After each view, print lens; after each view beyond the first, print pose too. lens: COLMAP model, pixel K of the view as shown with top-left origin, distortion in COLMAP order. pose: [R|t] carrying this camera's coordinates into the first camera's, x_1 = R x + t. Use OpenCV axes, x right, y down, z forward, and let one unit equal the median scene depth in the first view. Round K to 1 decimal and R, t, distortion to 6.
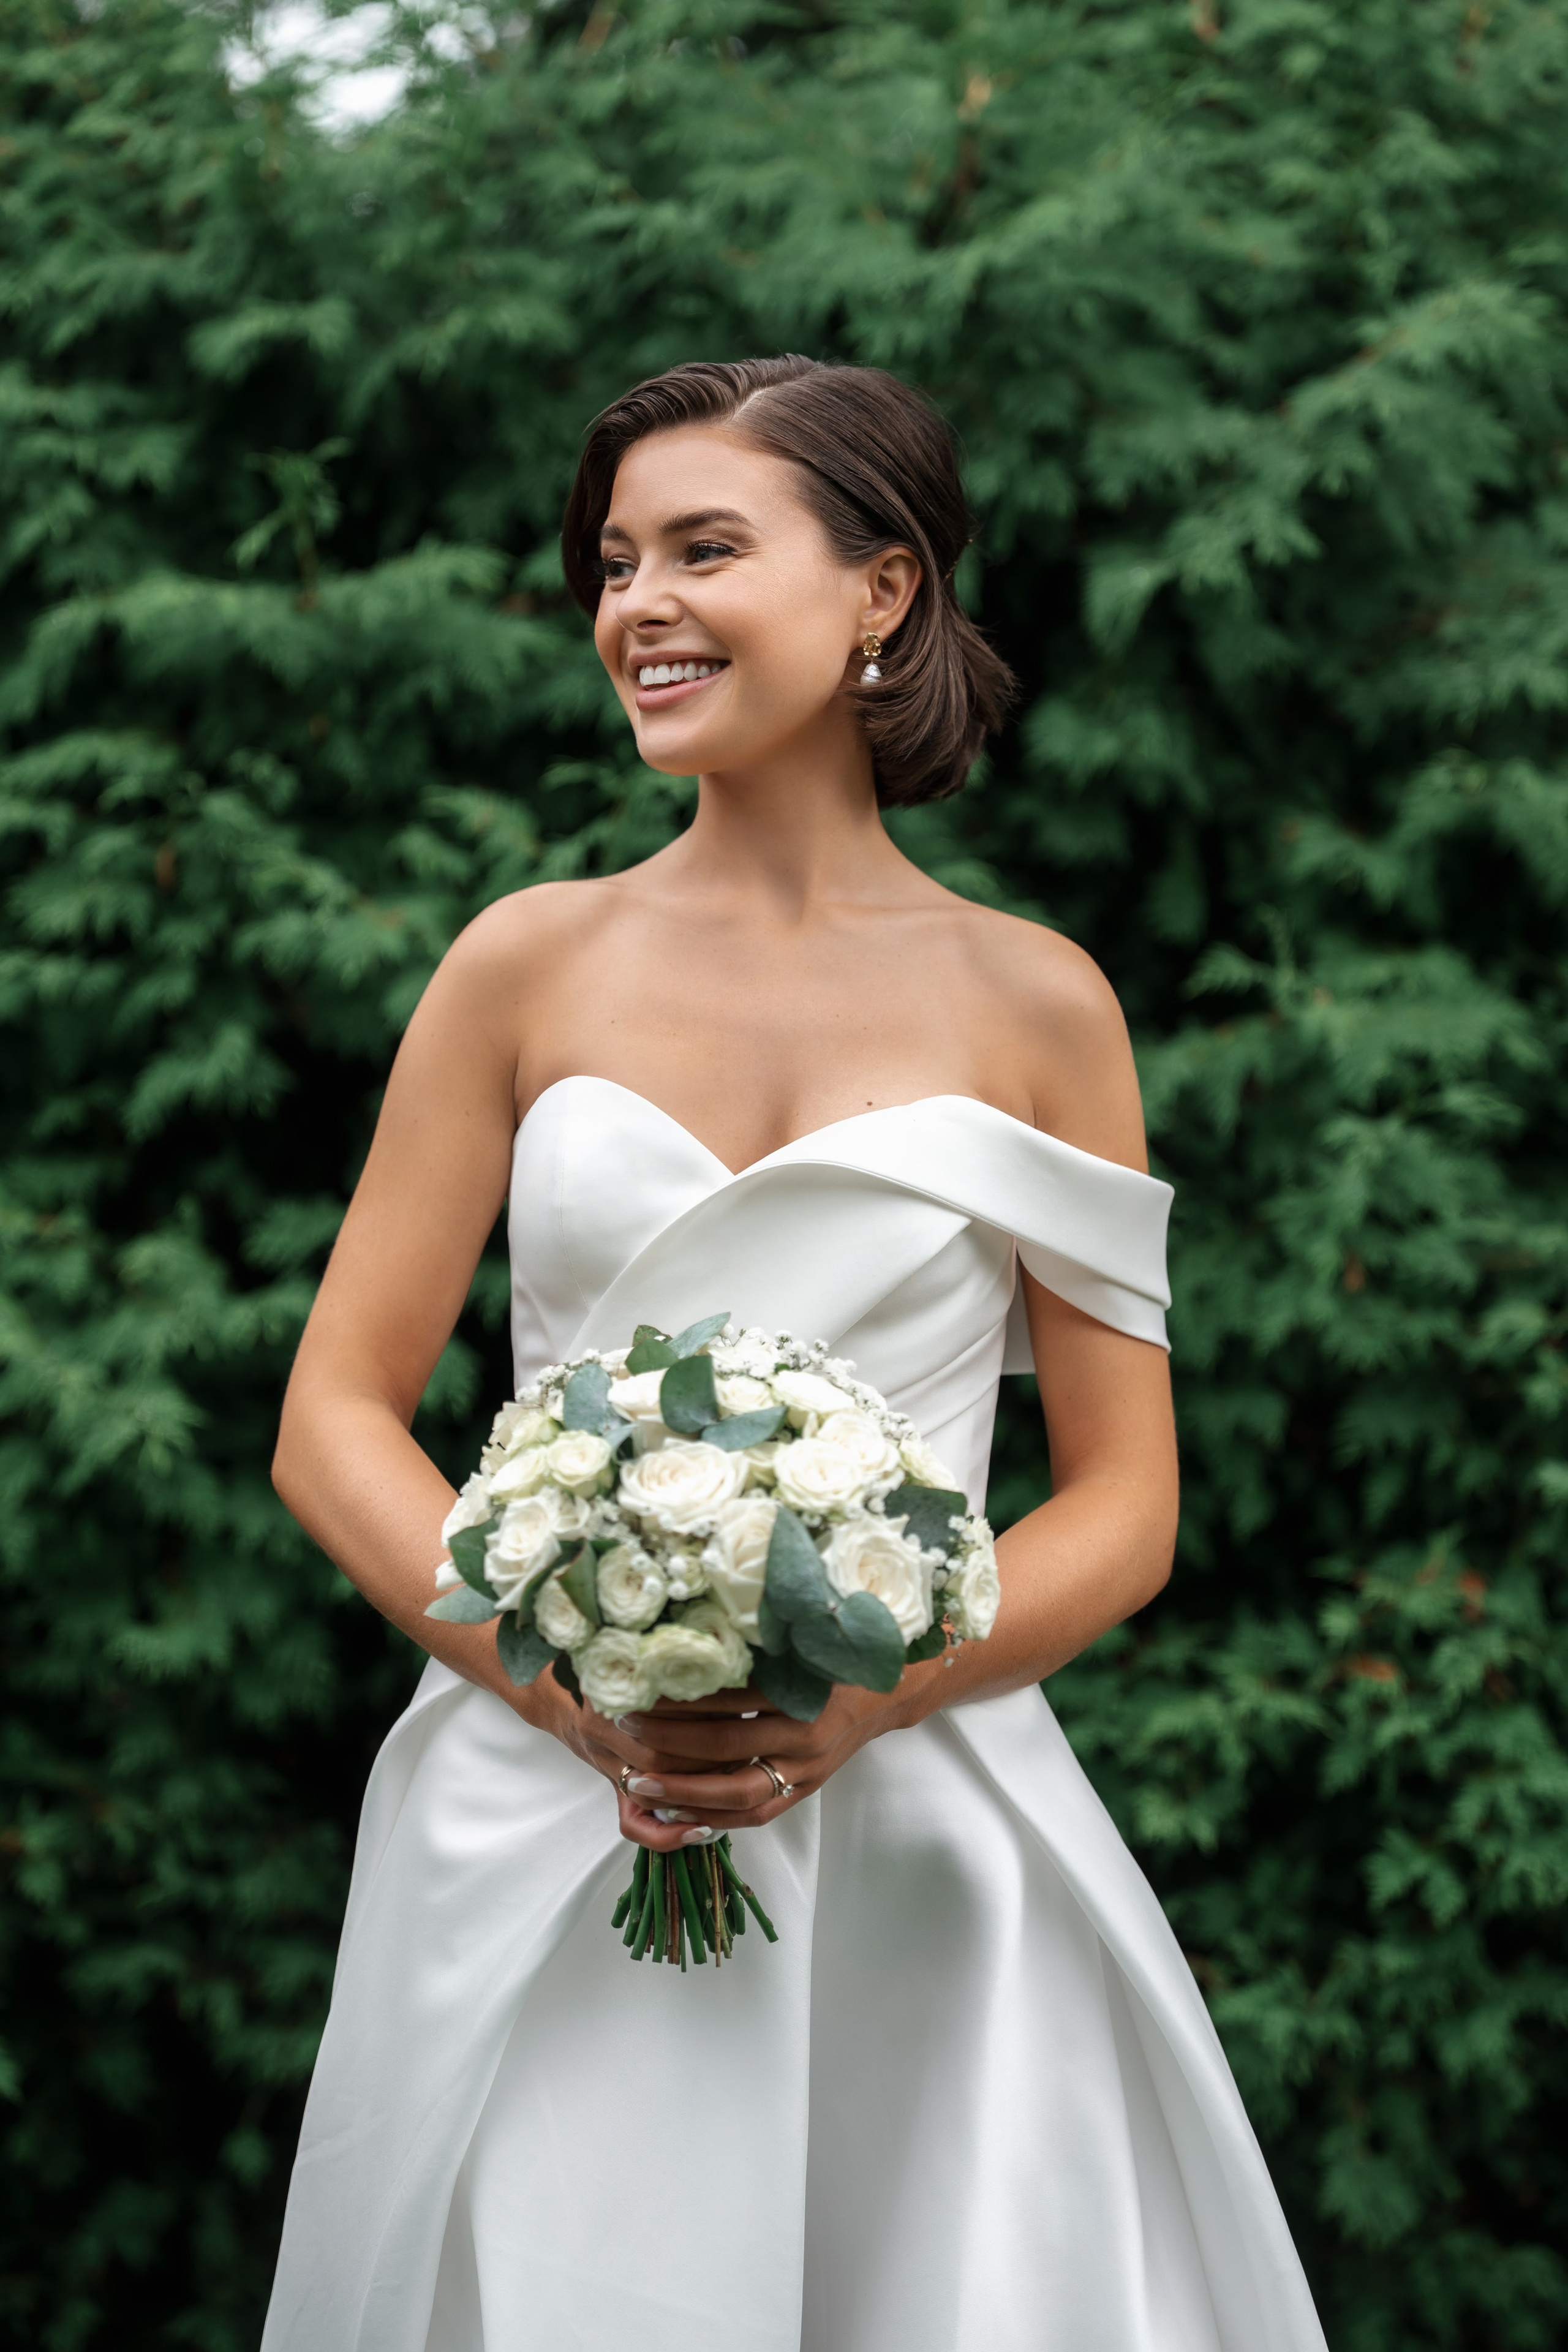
lens RADIAL K [[4447.6, 0, 785.0], [0, 4447.6, 1170.8], [0, 0, 1]] dist [0.068501, 0.000000]
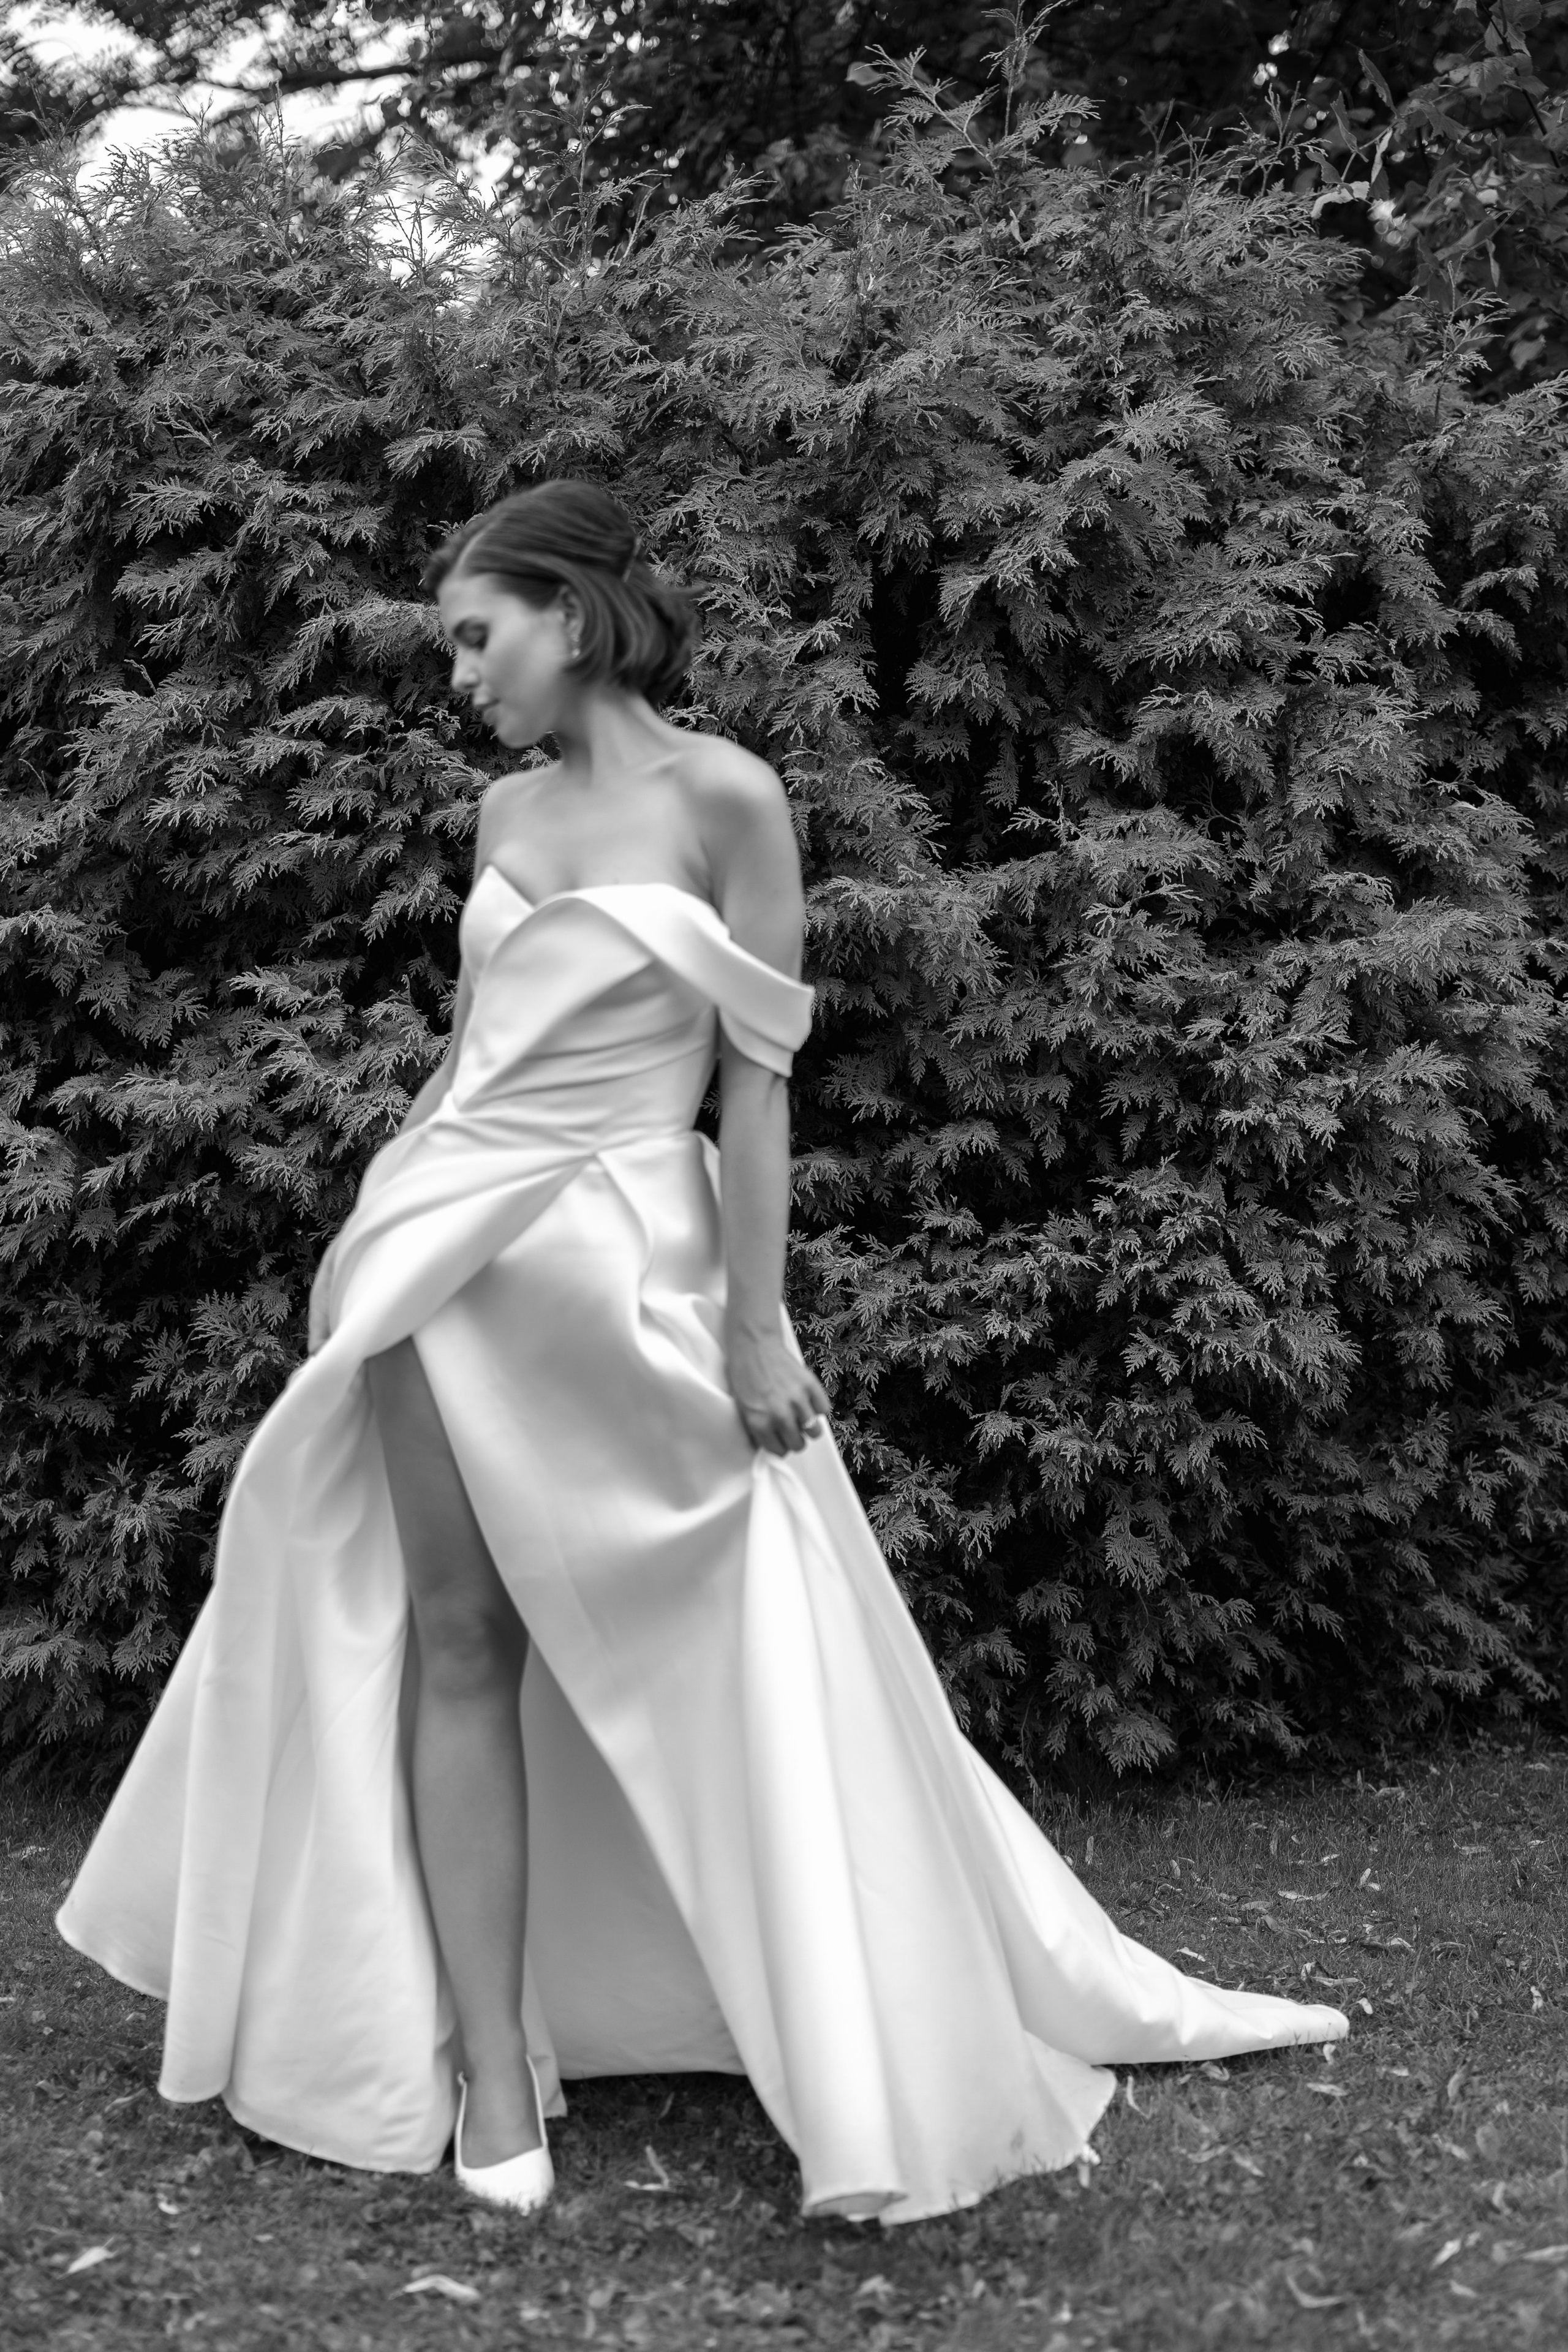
lens RADIAL K [[3551.2, 0, 834.6], [0, 3551.2, 1210.1], [0, 0, 1]] dist [0.093404, 0.000000]
pose [[0.999587, -0.027689, 0.007734, 0.012517], [0.027465, 0.999239, 0.027698, 0.059203], [-0.008495, -0.027474, 0.999586, -0.313360]]
